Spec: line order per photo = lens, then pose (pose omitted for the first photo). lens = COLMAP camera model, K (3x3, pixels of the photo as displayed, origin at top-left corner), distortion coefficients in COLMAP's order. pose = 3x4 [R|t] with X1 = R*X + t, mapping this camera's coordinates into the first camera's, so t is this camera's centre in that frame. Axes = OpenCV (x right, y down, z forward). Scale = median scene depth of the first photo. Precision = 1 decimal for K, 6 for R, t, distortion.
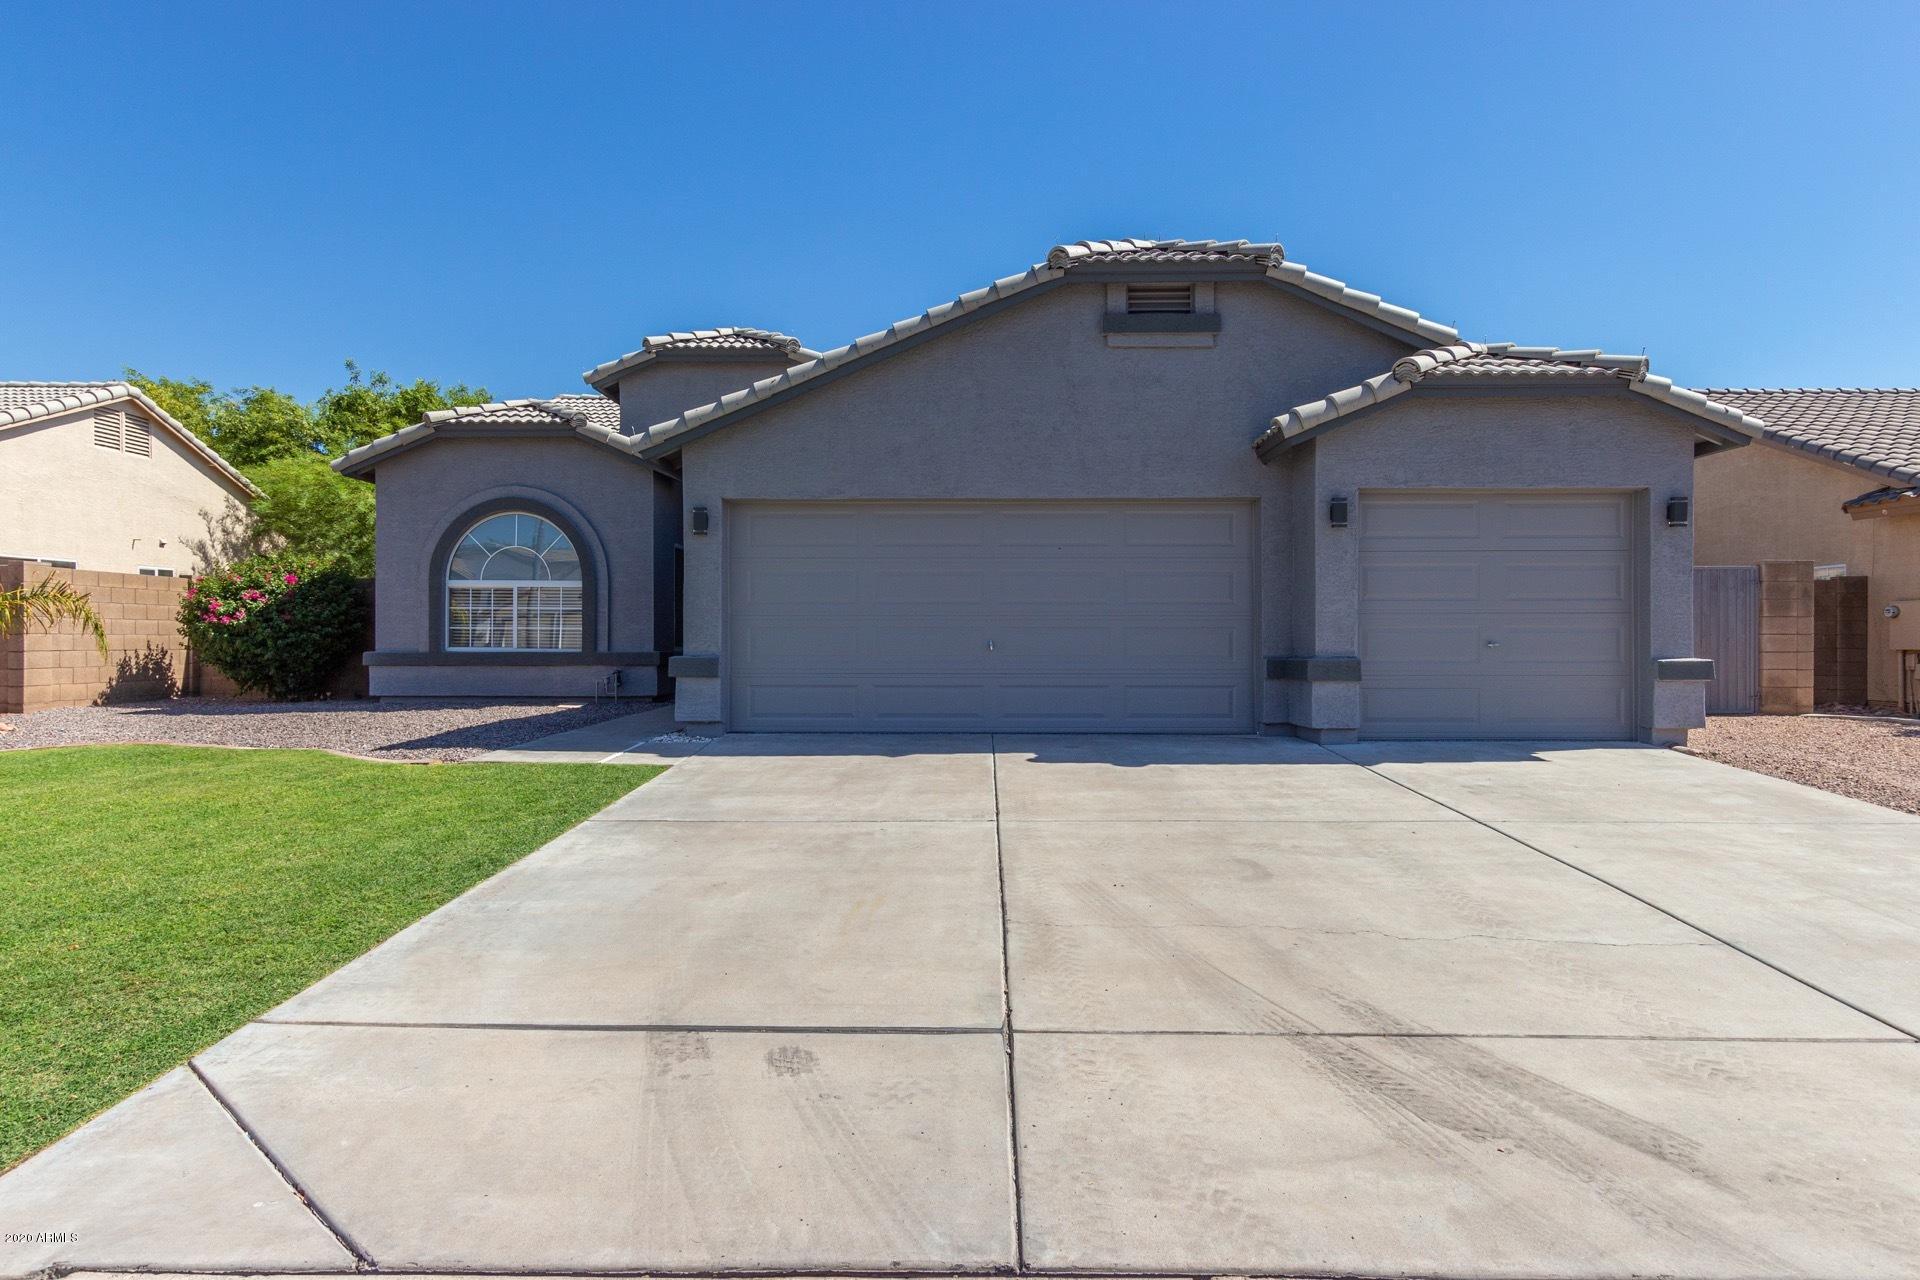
lens RADIAL K [[1100.8, 0, 963.8], [0, 1100.8, 631.9], [0, 0, 1]] dist [-0.001207, 0.000510]
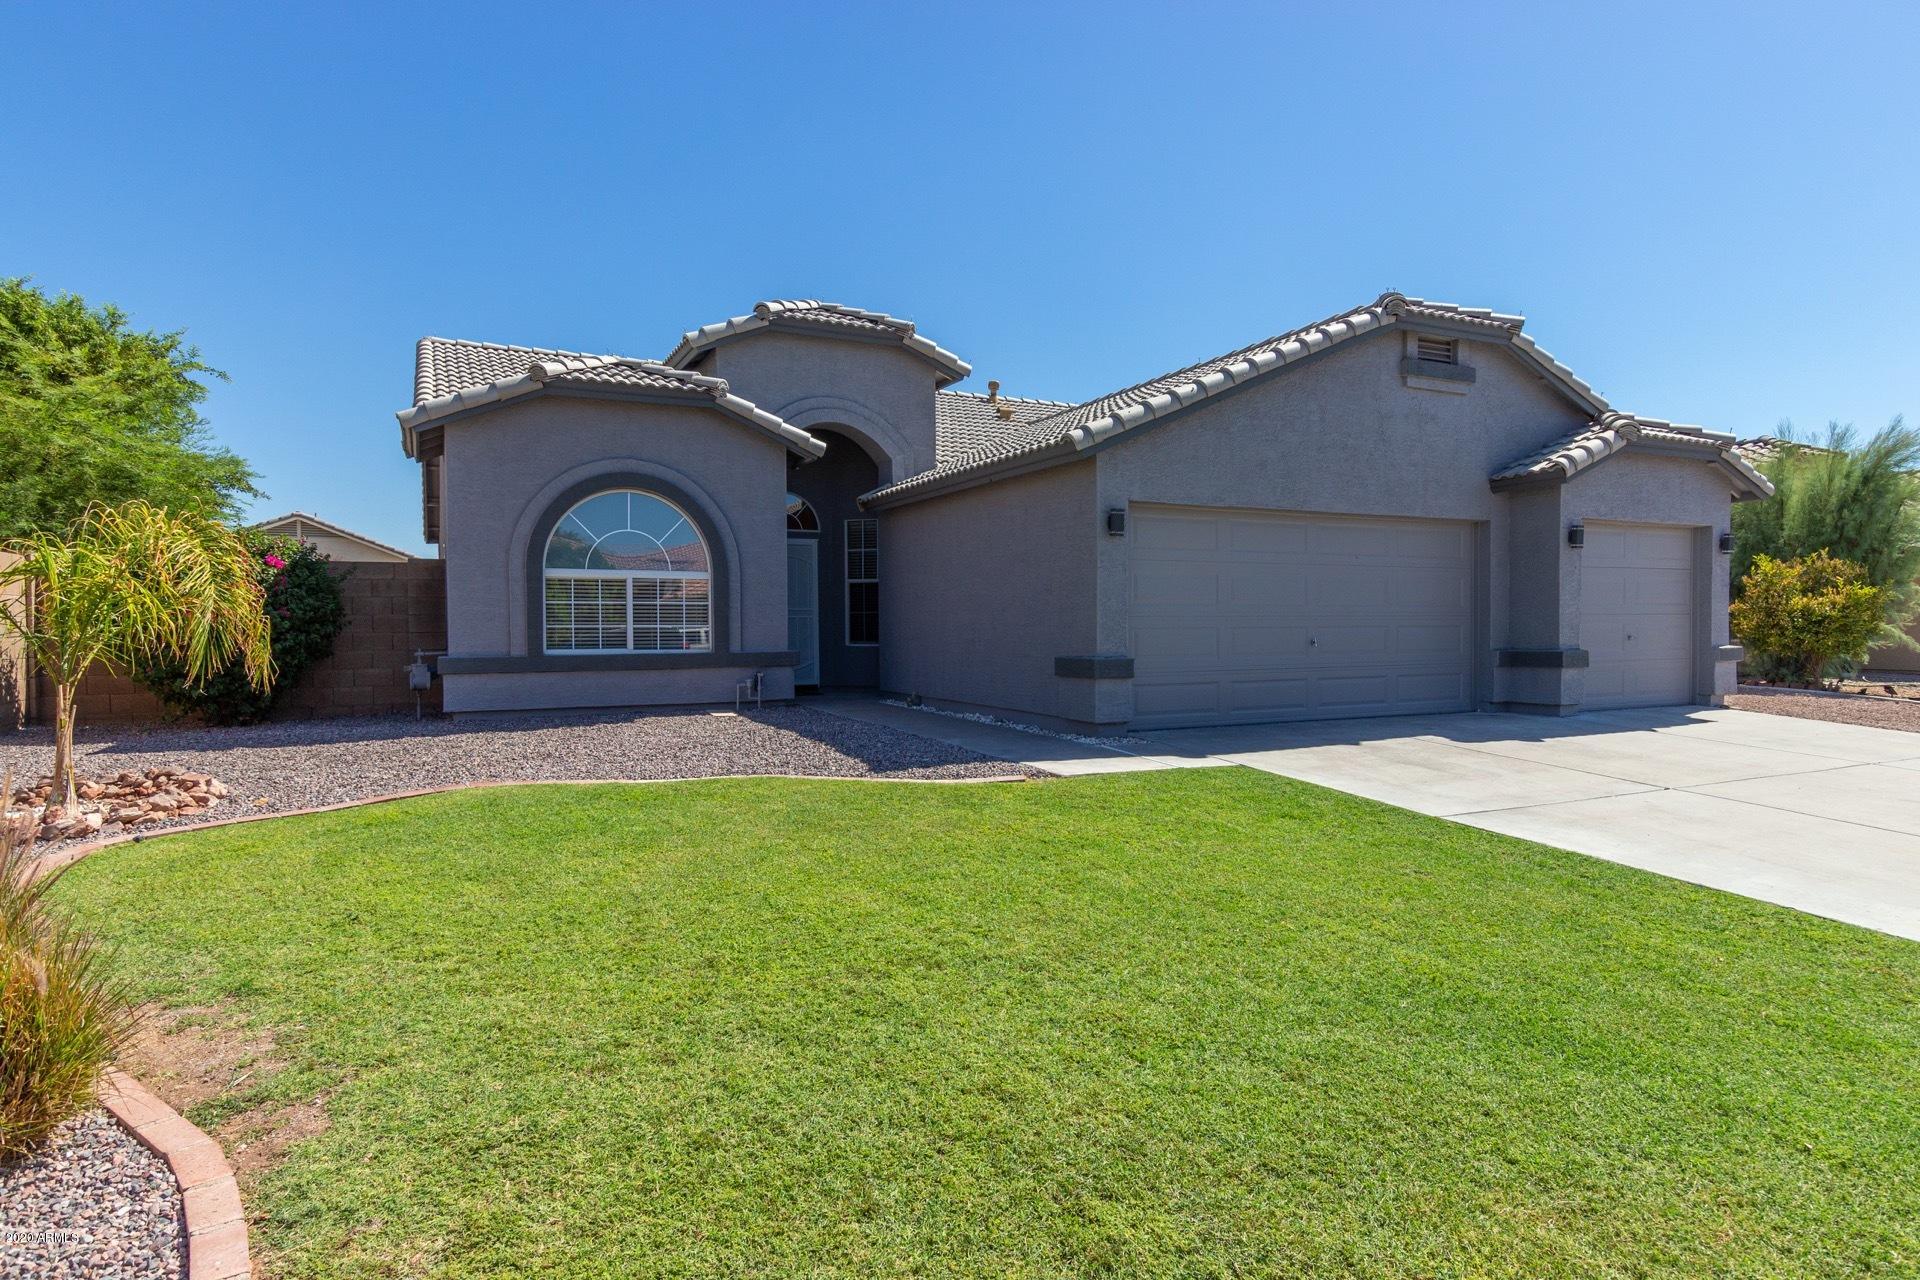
lens RADIAL K [[1100.8, 0, 964.4], [0, 1100.8, 646.3], [0, 0, 1]] dist [-0.001207, 0.000510]
pose [[0.884400, -0.015002, 0.466488, -0.827490], [0.001704, 0.999580, 0.028916, -0.017380], [-0.466726, -0.024779, 0.884055, 0.177405]]
